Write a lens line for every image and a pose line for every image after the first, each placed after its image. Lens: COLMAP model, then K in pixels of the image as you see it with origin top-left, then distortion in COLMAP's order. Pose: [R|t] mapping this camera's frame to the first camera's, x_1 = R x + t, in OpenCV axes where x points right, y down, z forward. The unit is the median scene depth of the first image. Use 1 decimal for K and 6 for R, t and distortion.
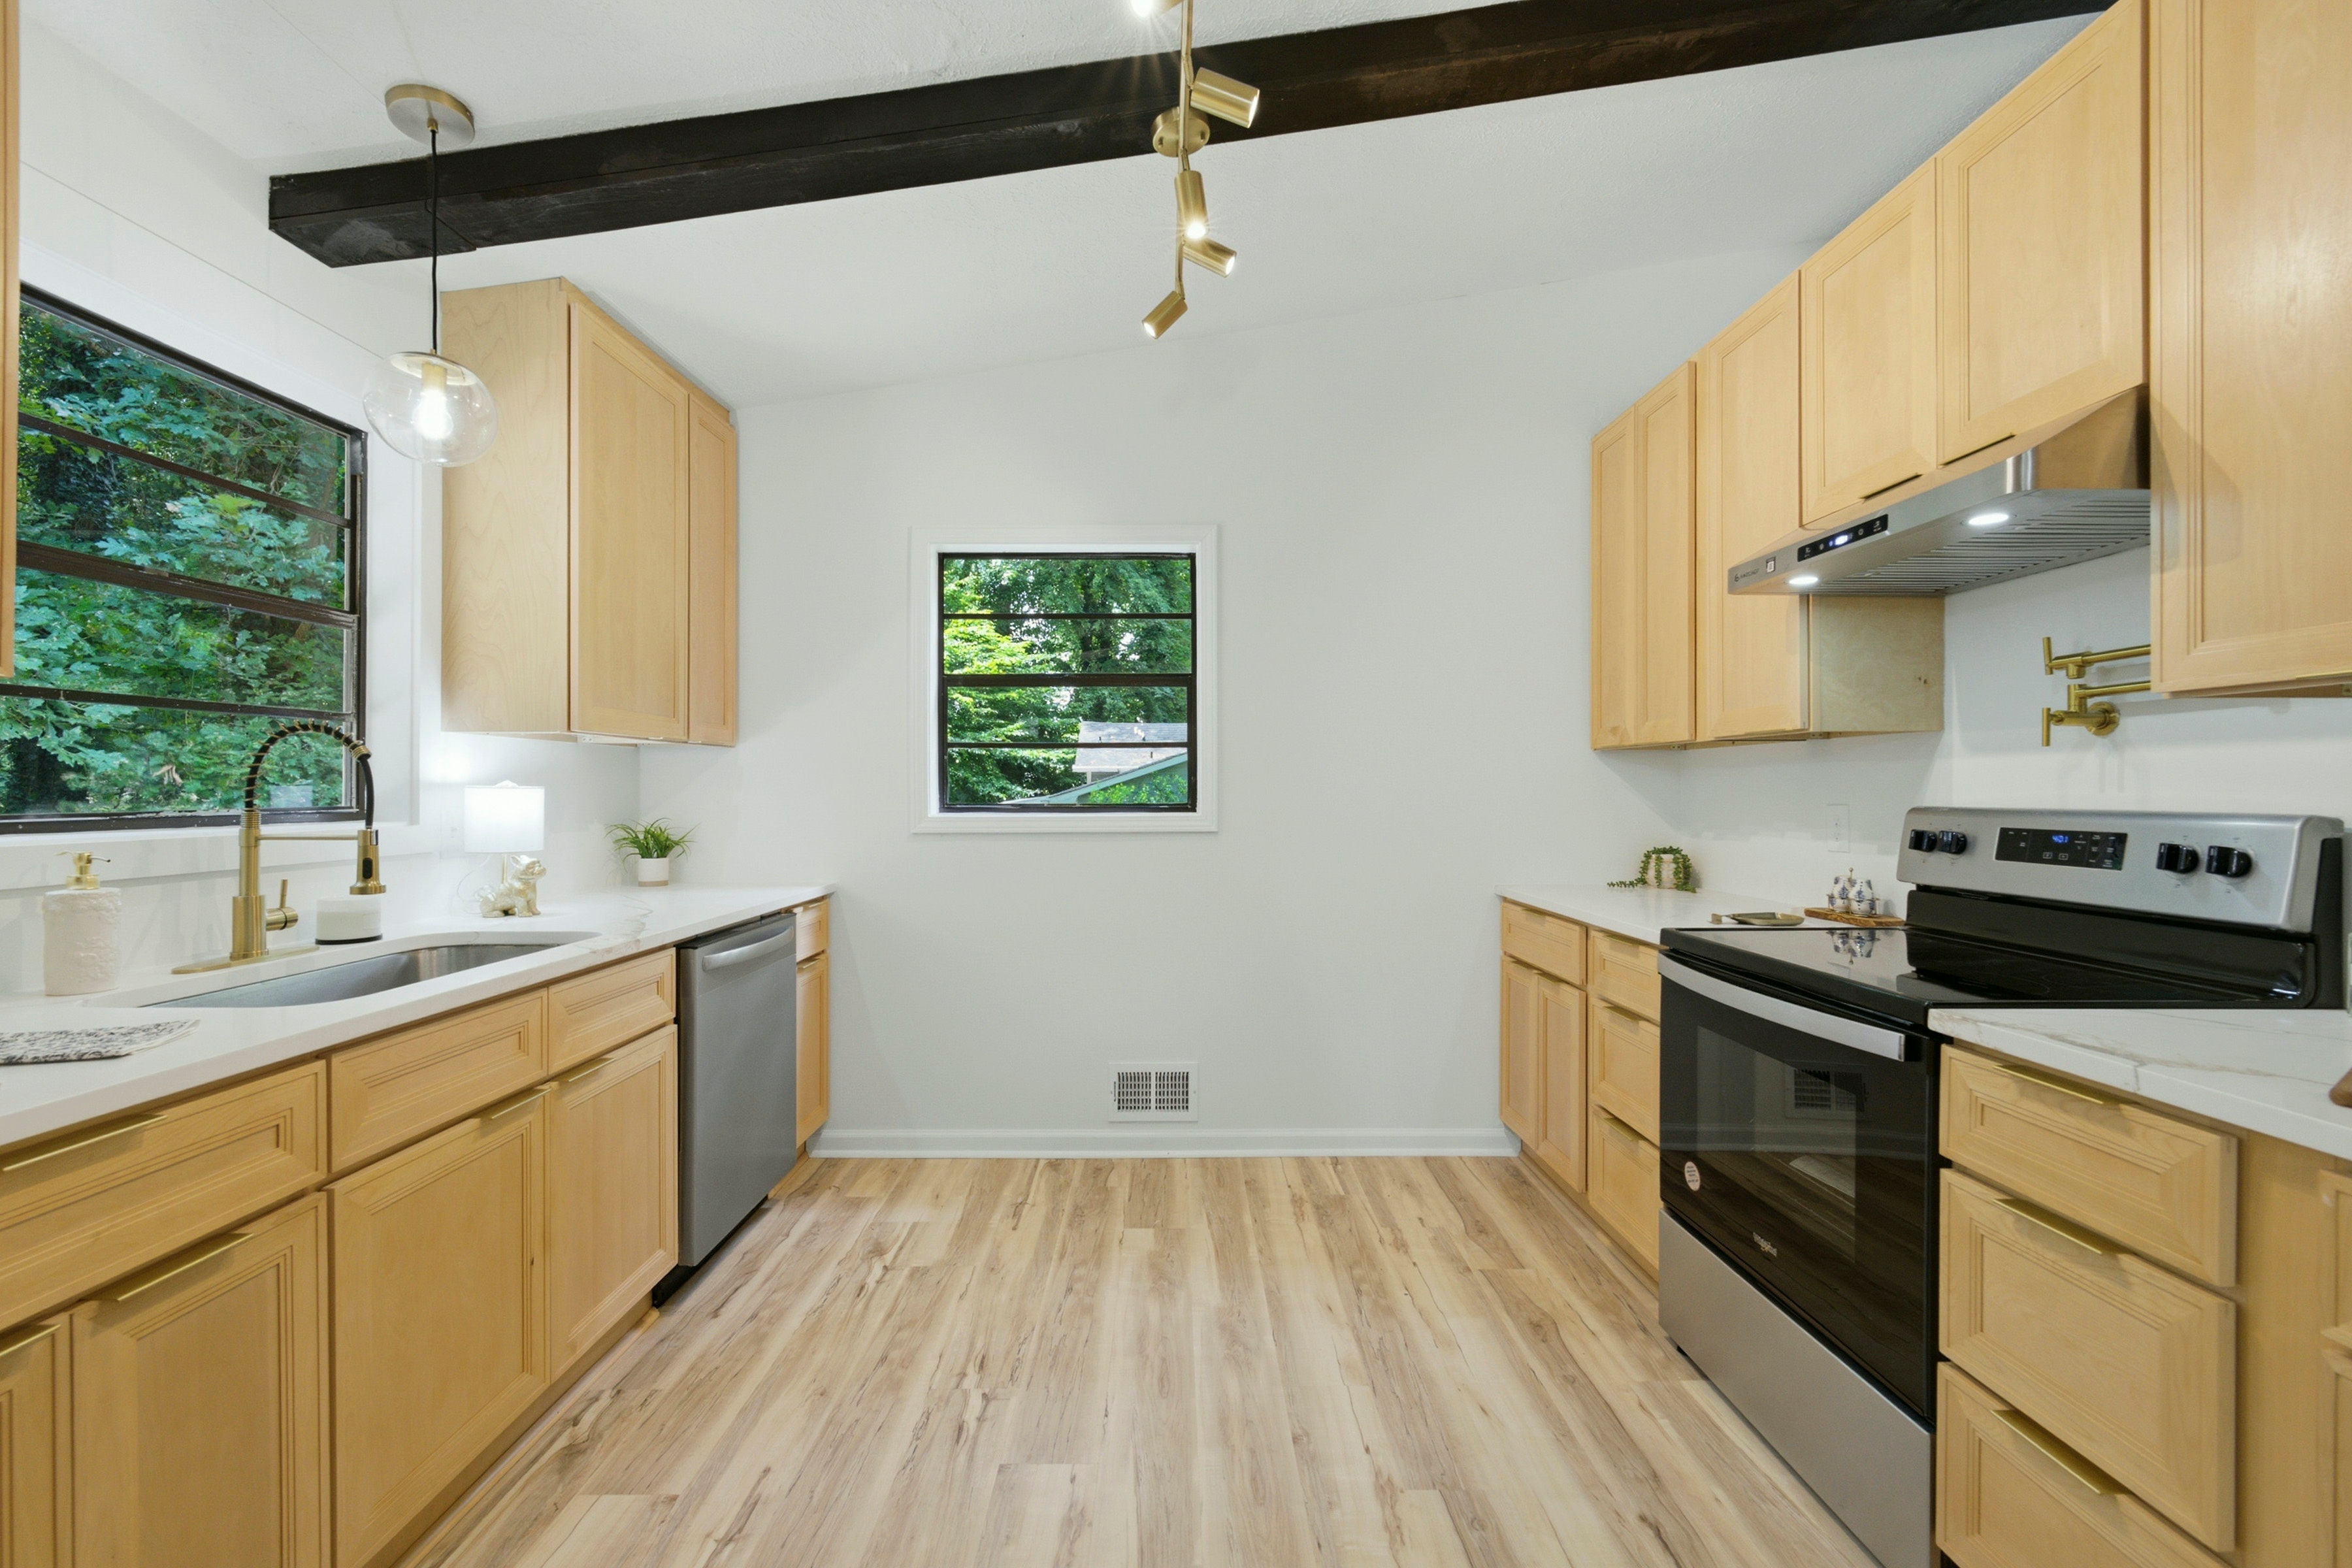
lens RADIAL K [[960.8, 0, 1181.5], [0, 960.8, 795.7], [0, 0, 1]] dist [0.000361, -0.000174]
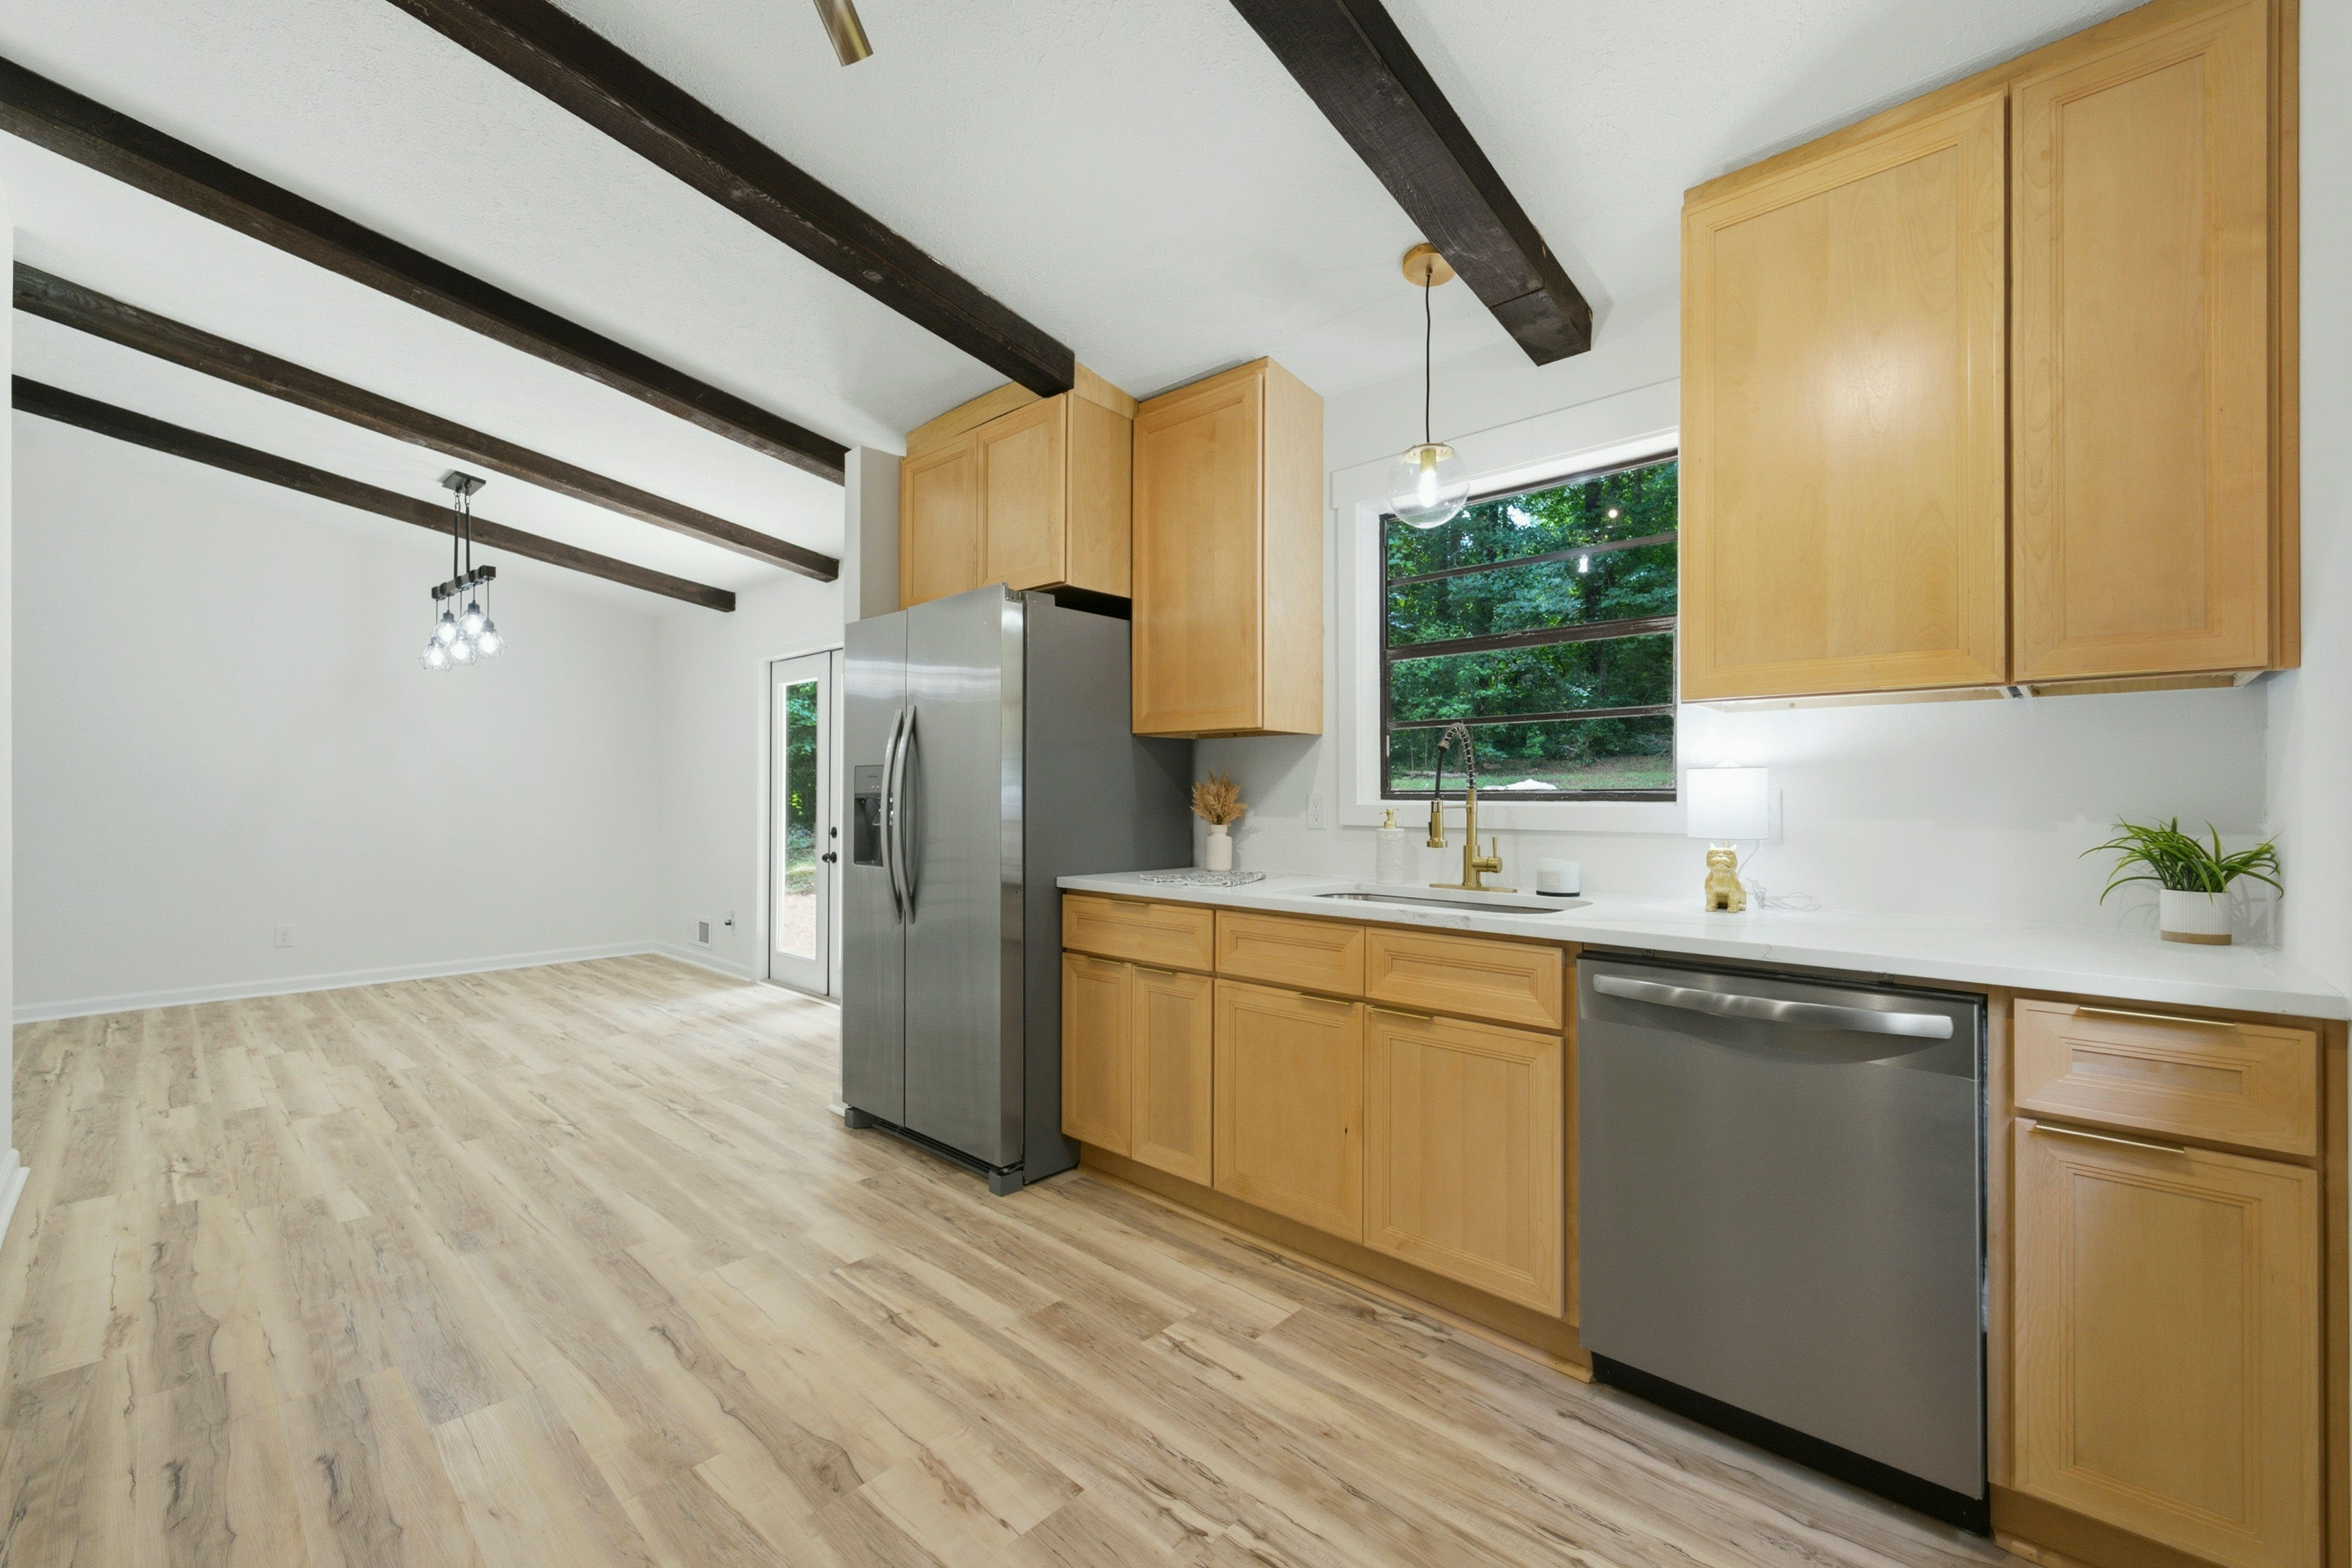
lens RADIAL K [[946.8, 0, 1182.4], [0, 946.8, 790.8], [0, 0, 1]] dist [-0.000464, -0.000013]
pose [[-0.689522, -0.008596, -0.724214, 0.299751], [-0.008364, 0.999957, -0.003905, 0.019836], [0.724216, 0.003365, -0.689565, 1.236198]]
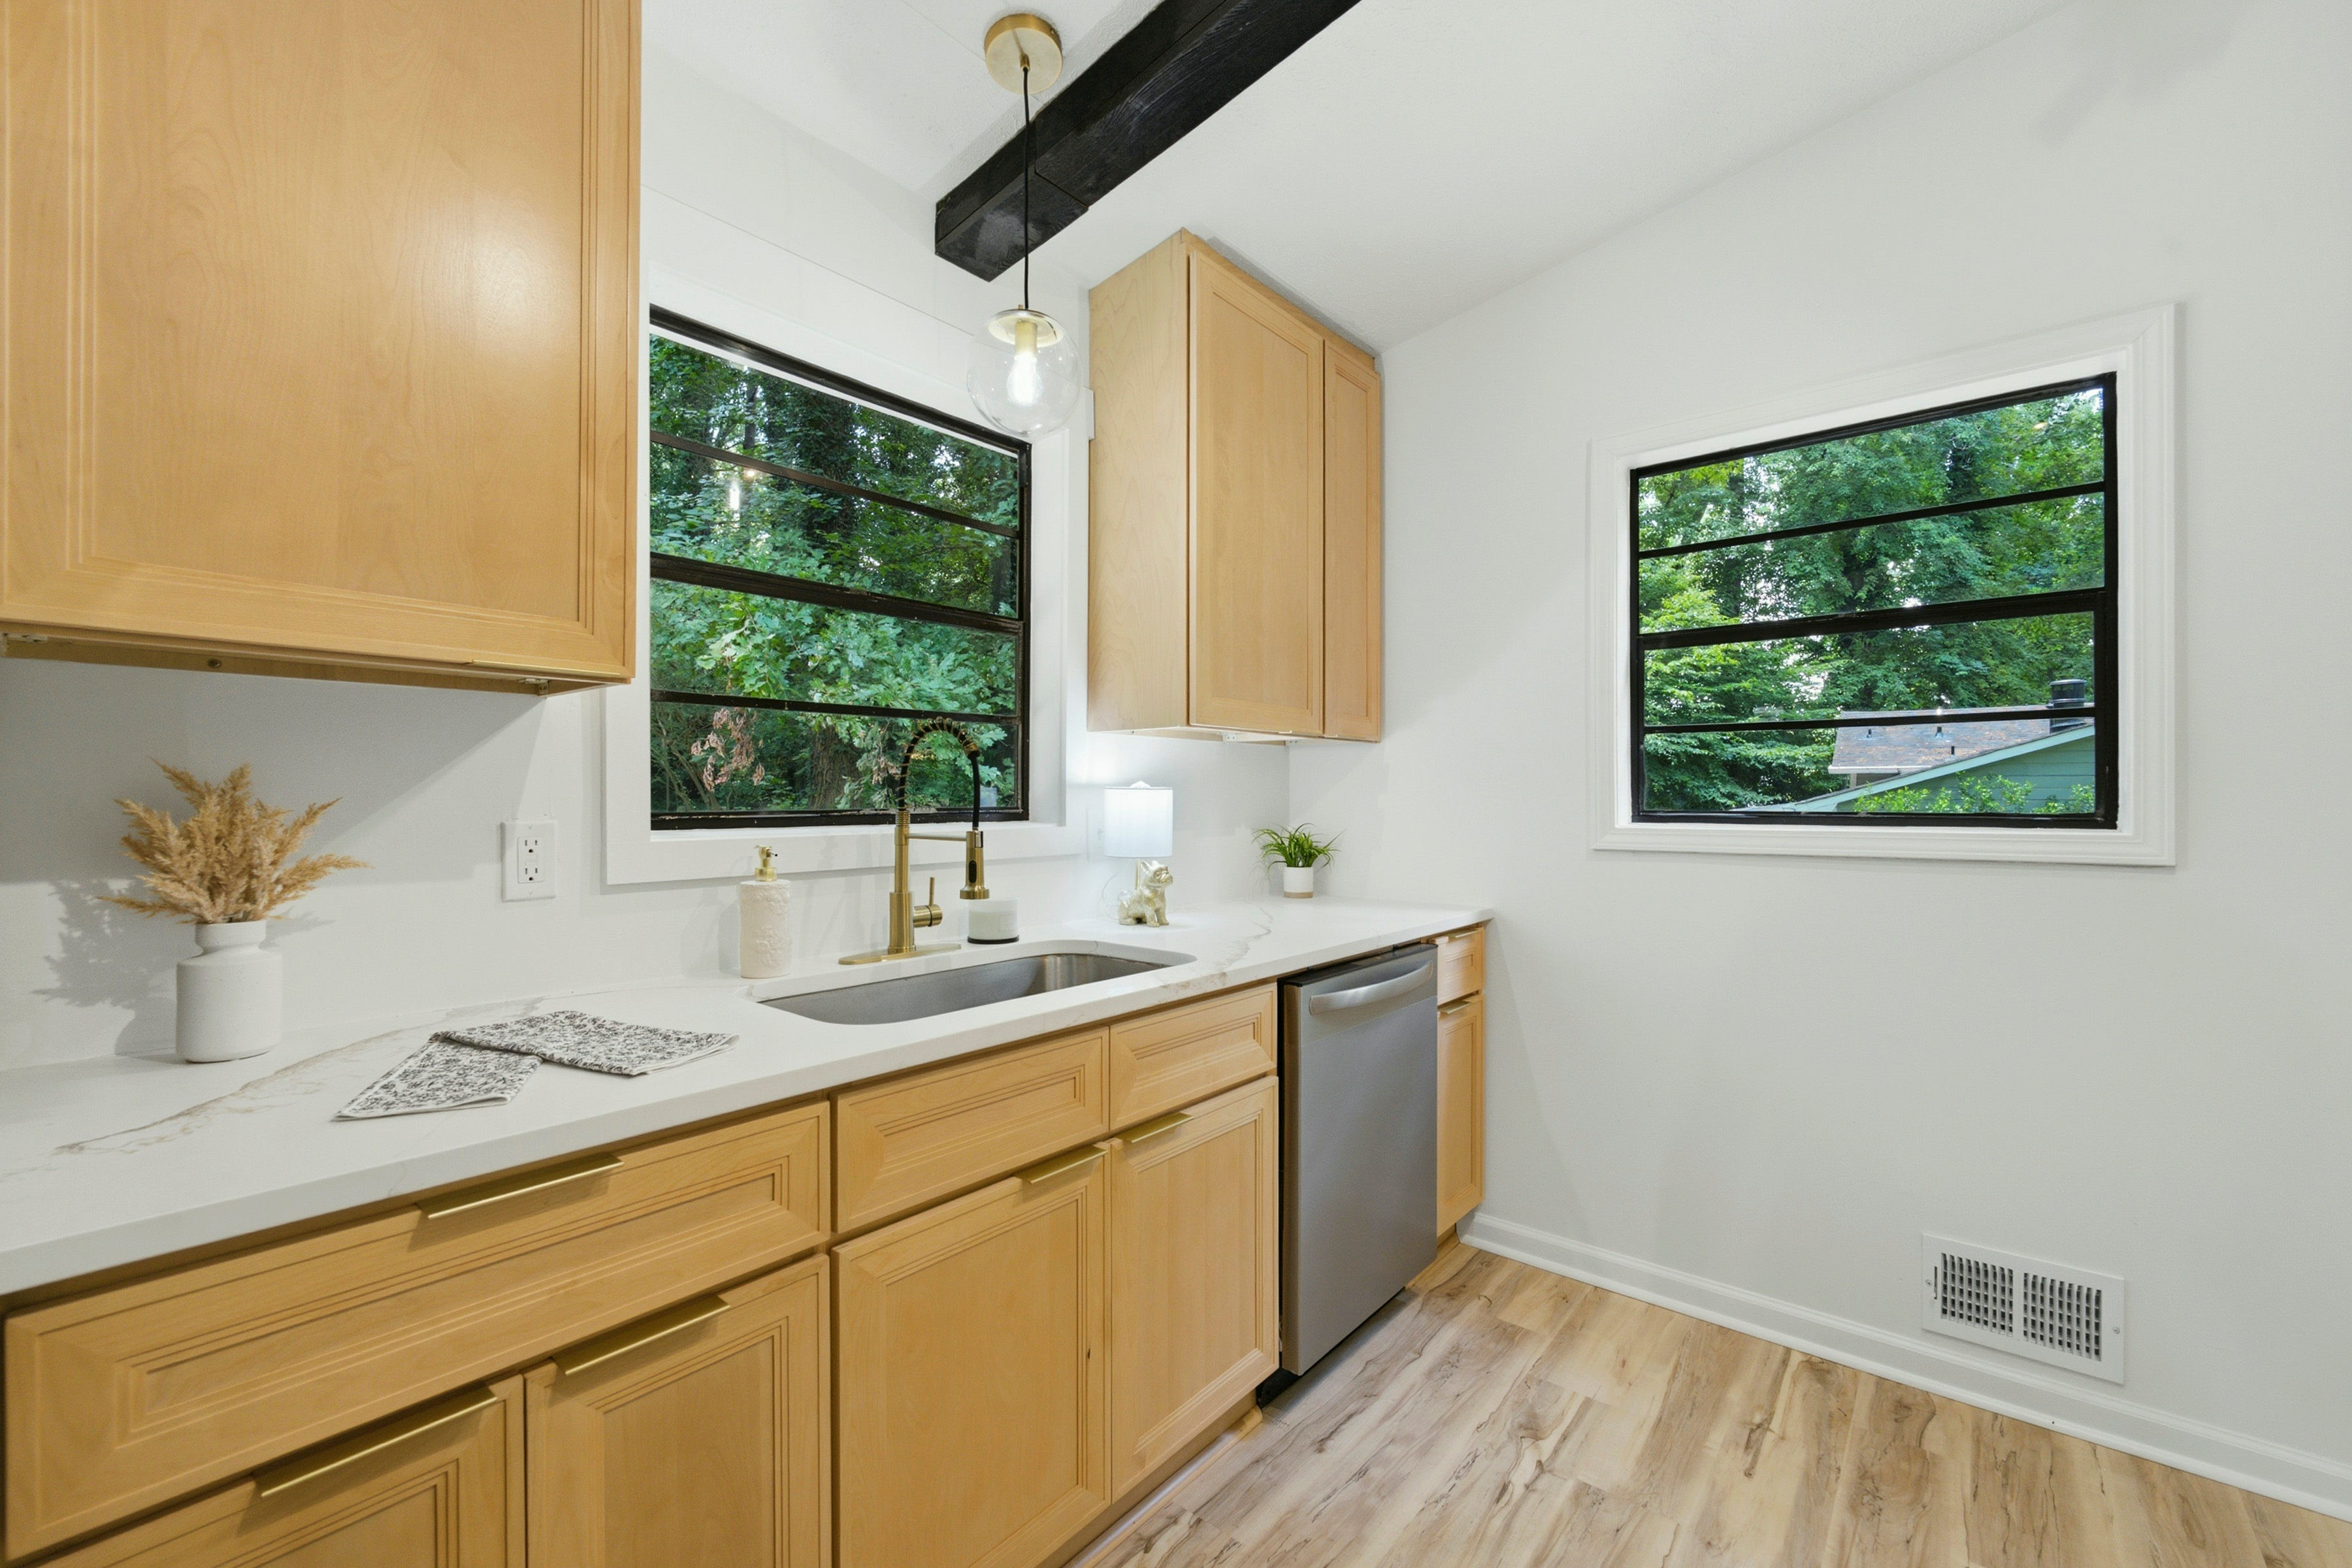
lens RADIAL K [[960.8, 0, 1181.5], [0, 960.8, 795.7], [0, 0, 1]] dist [0.000361, -0.000174]
pose [[0.762554, 0.000115, -0.646924, -0.053183], [-0.004297, 0.999979, -0.004887, 0.002935], [0.646910, 0.006507, 0.762539, 0.294884]]
